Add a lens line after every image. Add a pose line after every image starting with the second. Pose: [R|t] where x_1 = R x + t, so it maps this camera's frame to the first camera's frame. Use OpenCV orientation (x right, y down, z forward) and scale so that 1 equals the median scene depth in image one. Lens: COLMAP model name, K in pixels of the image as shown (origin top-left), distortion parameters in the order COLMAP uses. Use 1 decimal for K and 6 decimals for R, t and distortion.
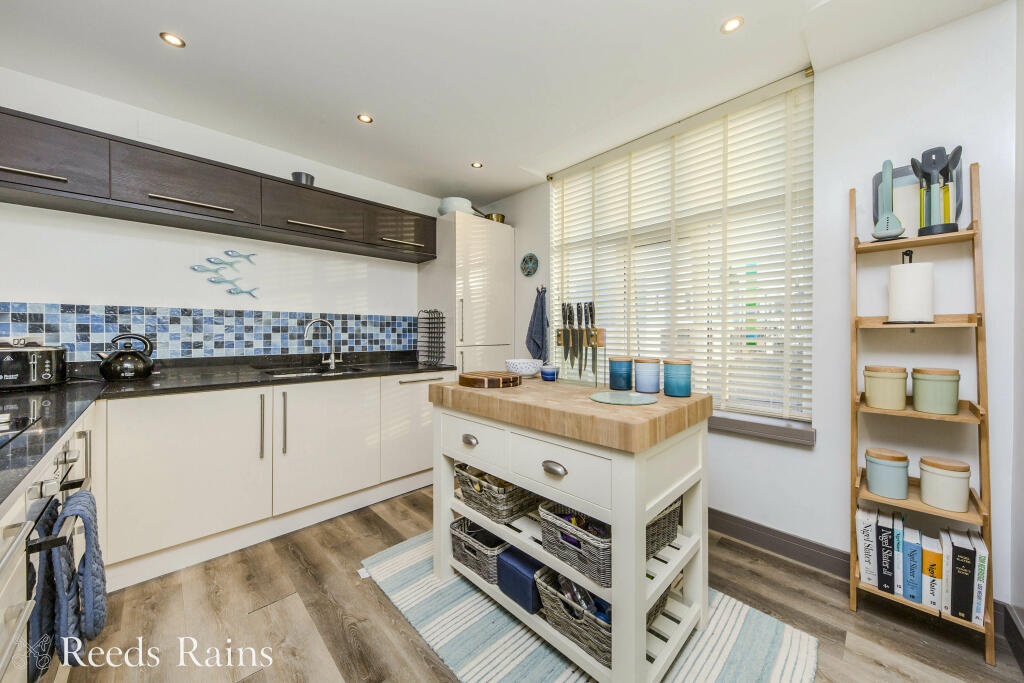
lens RADIAL K [[355.4, 0, 505.9], [0, 355.4, 333.1], [0, 0, 1]] dist [0.000003, 0.000024]
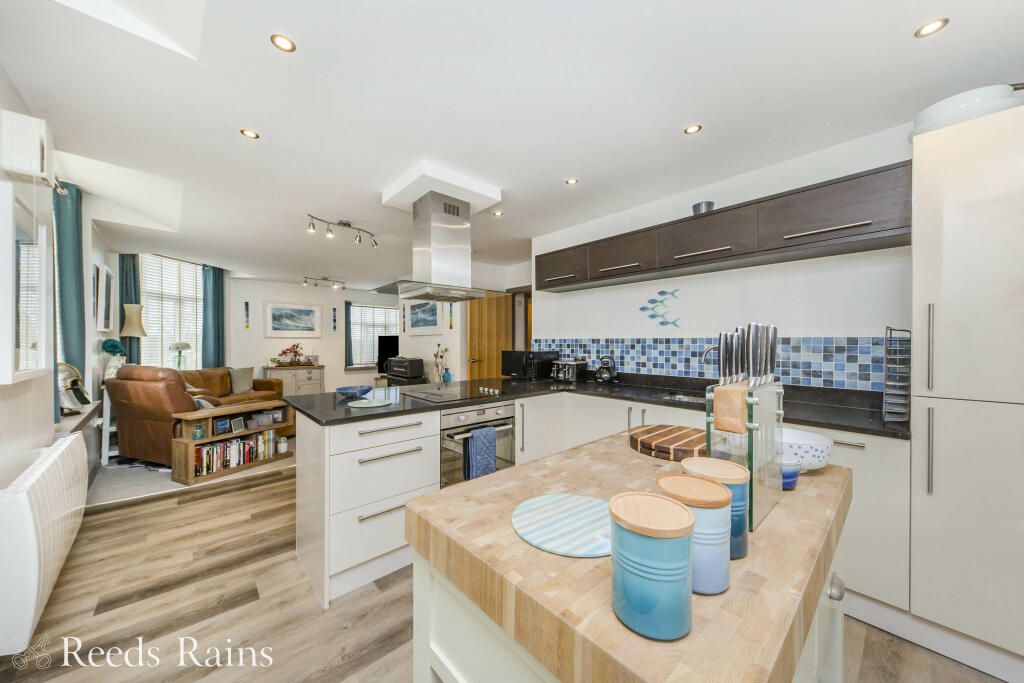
lens RADIAL K [[348.5, 0, 512.0], [0, 348.5, 341.5], [0, 0, 1]] dist [-0.000915, -0.000061]
pose [[-0.026921, -0.005418, -0.999623, 0.459587], [-0.006502, 0.999965, -0.005245, -0.042564], [0.999616, 0.006358, -0.026956, 0.493465]]
